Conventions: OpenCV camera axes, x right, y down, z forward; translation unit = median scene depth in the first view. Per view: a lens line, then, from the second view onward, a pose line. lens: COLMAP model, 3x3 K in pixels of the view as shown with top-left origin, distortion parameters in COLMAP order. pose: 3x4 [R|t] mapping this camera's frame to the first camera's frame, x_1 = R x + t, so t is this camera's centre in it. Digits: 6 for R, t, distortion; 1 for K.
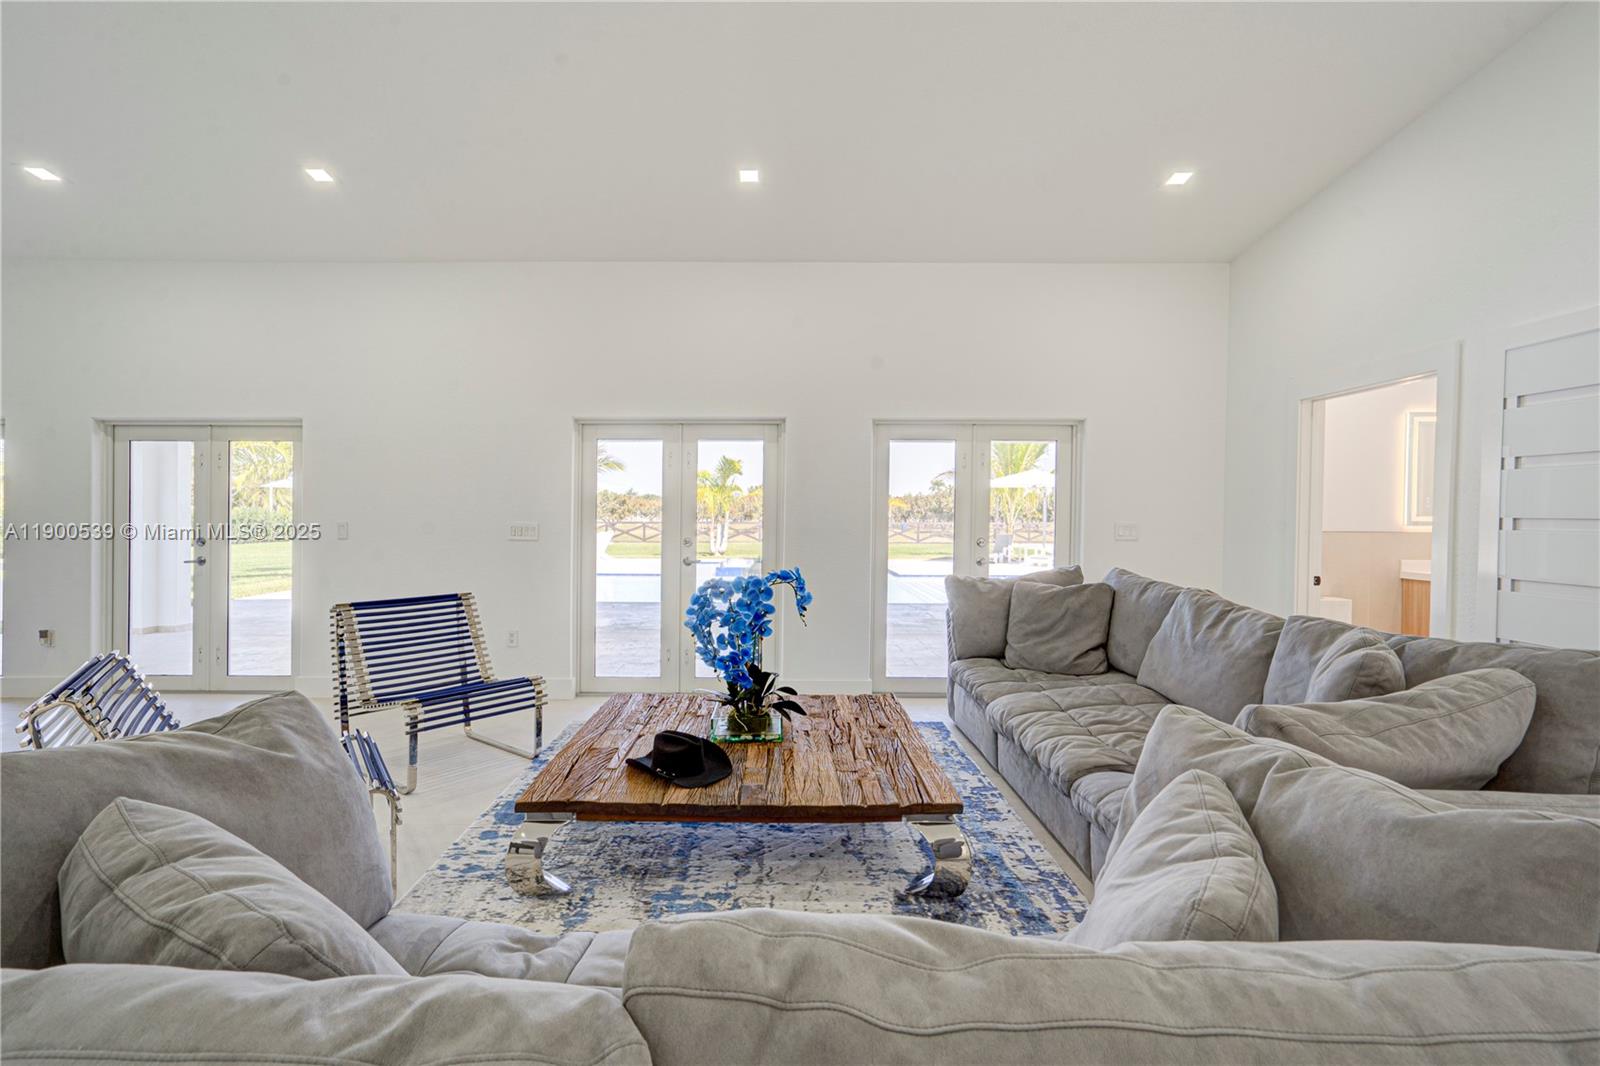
lens RADIAL K [[767.3, 0, 801.4], [0, 767.3, 518.6], [0, 0, 1]] dist [-0.029589, 0.013166]
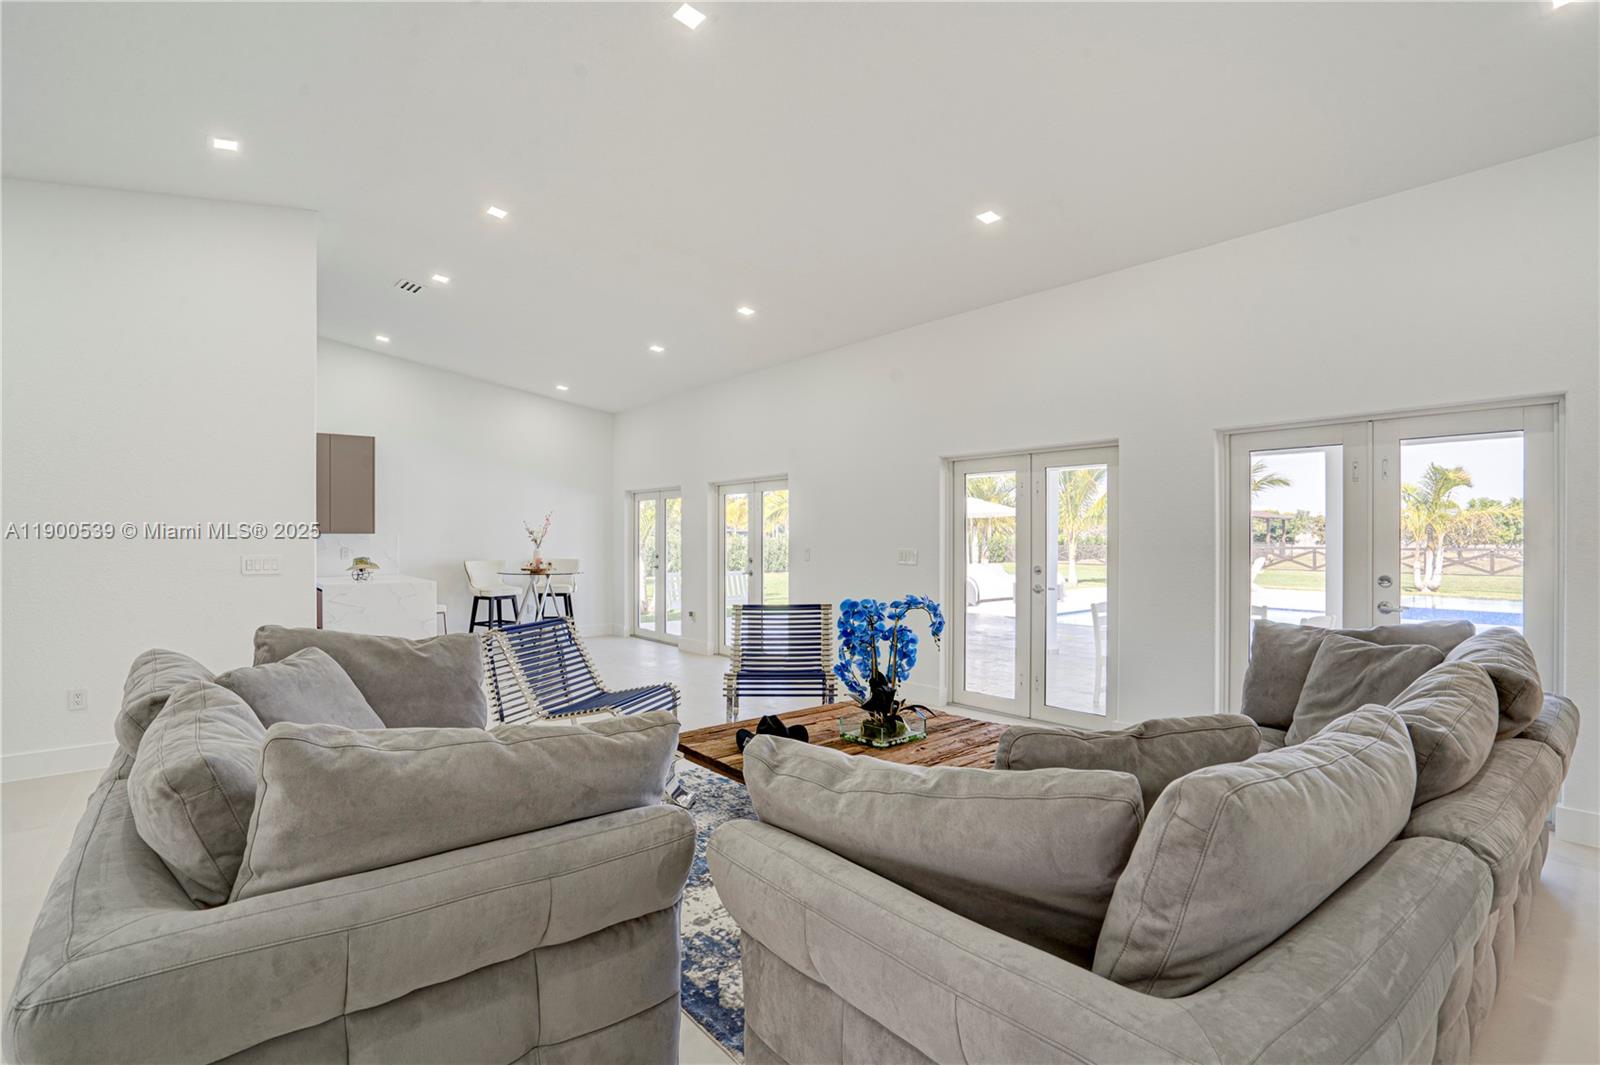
lens RADIAL K [[767.3, 0, 800.0], [0, 767.3, 533.1], [0, 0, 1]] dist [-0.029589, 0.013166]
pose [[0.634209, -0.007407, -0.773127, 0.449296], [-0.001979, 0.999935, -0.011204, -0.006056], [0.773160, 0.008636, 0.634153, 0.117218]]
